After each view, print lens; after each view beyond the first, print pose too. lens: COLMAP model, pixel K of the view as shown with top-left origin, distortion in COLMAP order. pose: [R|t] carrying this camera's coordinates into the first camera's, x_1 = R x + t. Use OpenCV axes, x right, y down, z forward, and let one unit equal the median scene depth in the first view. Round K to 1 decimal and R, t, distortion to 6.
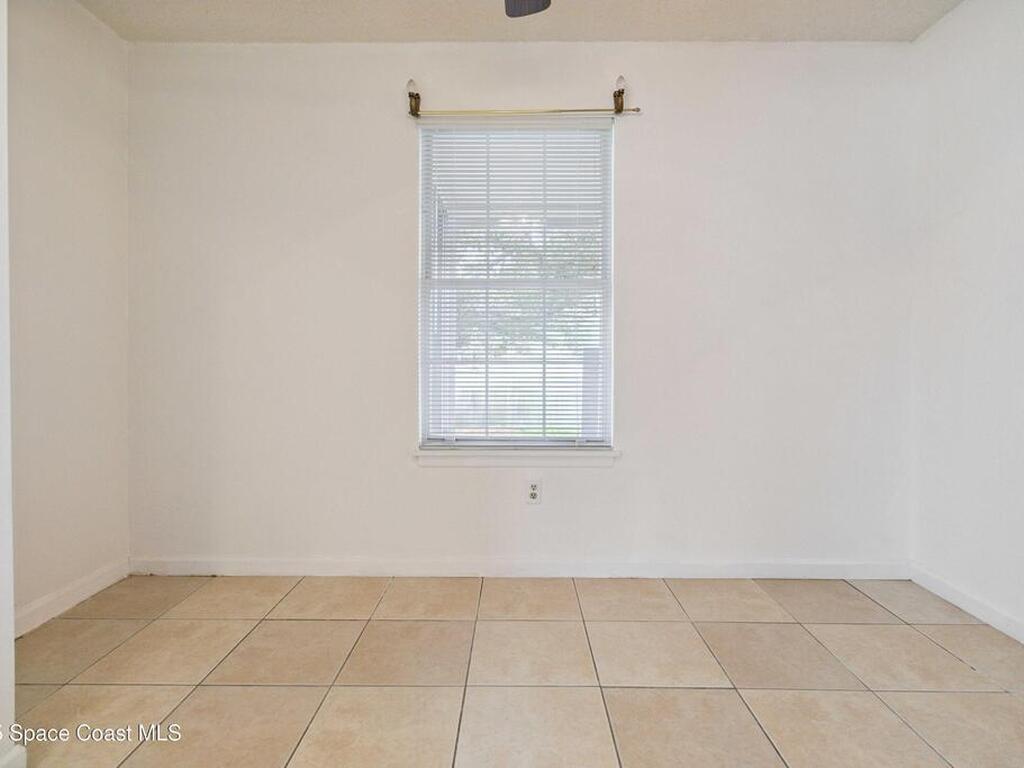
lens RADIAL K [[528.3, 0, 507.7], [0, 528.3, 362.8], [0, 0, 1]] dist [-0.000495, 0.000570]
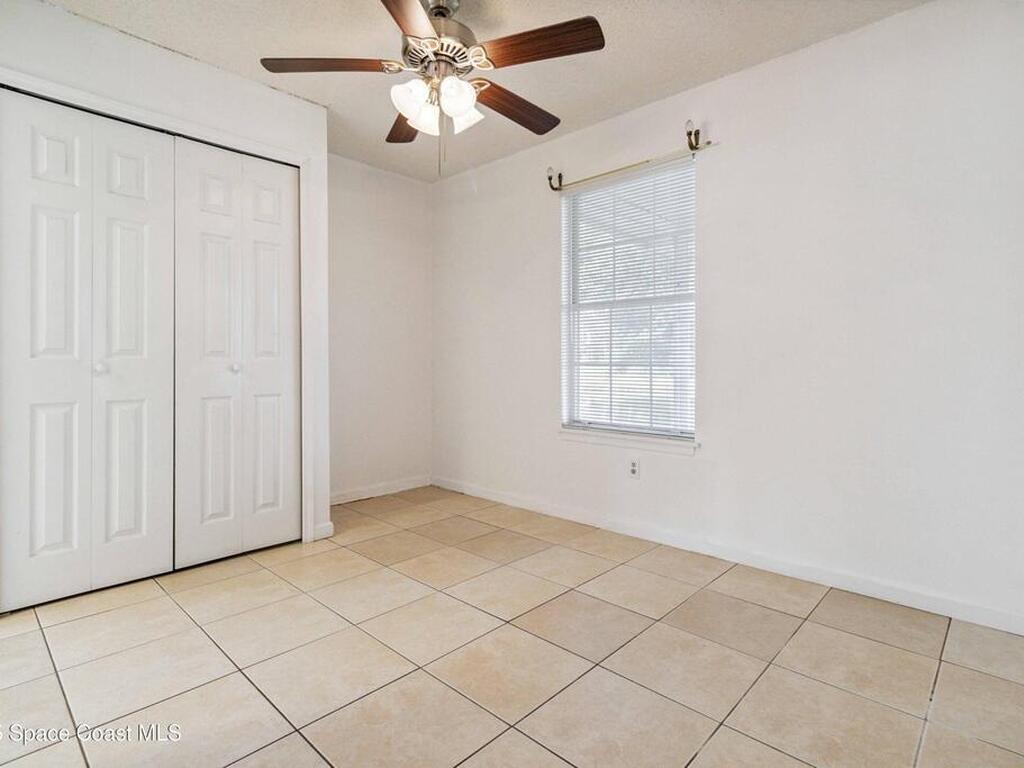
lens RADIAL K [[528.3, 0, 507.7], [0, 528.3, 362.8], [0, 0, 1]] dist [-0.000495, 0.000570]
pose [[0.734084, -0.001054, -0.679058, 0.686641], [-0.000093, 0.999999, -0.001653, -0.004361], [0.679058, 0.001277, 0.734083, -0.124523]]
